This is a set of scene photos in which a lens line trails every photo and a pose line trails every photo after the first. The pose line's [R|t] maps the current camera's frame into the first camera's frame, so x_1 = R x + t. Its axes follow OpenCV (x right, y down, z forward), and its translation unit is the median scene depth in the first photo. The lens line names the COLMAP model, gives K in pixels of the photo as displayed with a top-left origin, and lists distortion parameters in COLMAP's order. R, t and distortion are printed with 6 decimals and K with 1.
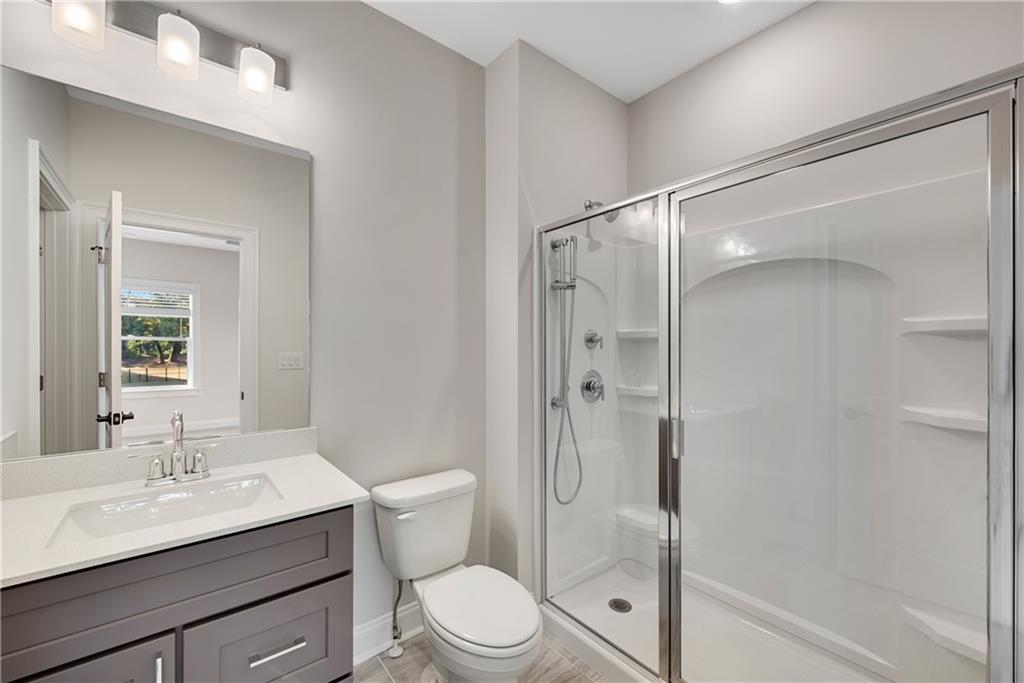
lens RADIAL K [[412.1, 0, 508.8], [0, 412.1, 344.8], [0, 0, 1]] dist [0.001784, 0.000104]
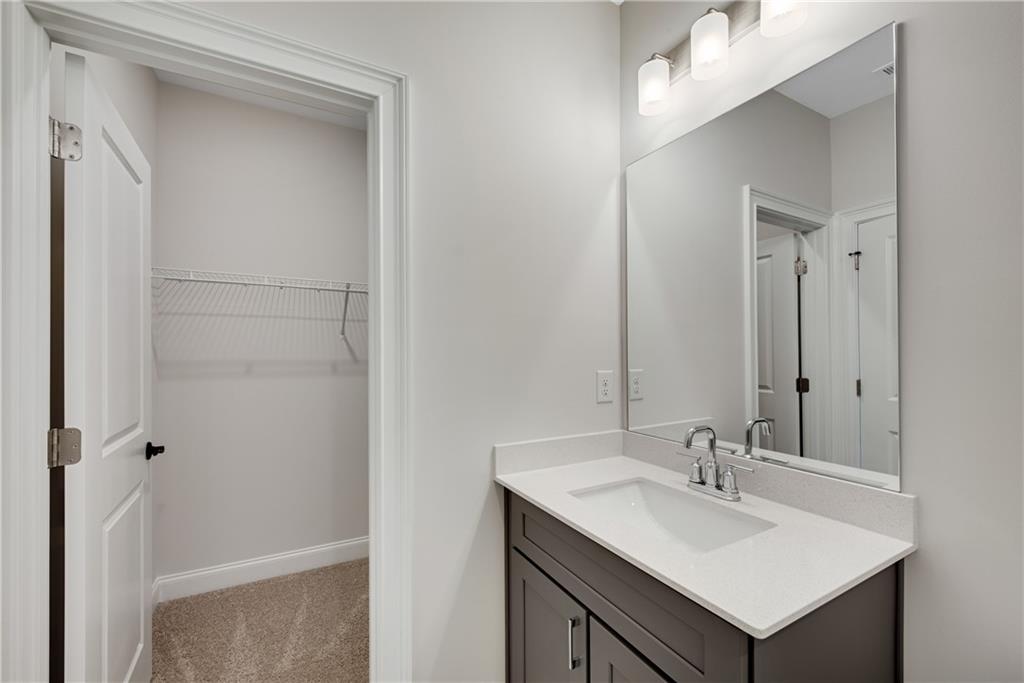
lens RADIAL K [[412.1, 0, 508.8], [0, 412.1, 344.8], [0, 0, 1]] dist [0.001784, 0.000104]
pose [[-0.155189, -0.011548, -0.987817, 0.229932], [0.002286, 0.999925, -0.012049, -0.005431], [0.987882, -0.004128, -0.155151, 0.668024]]
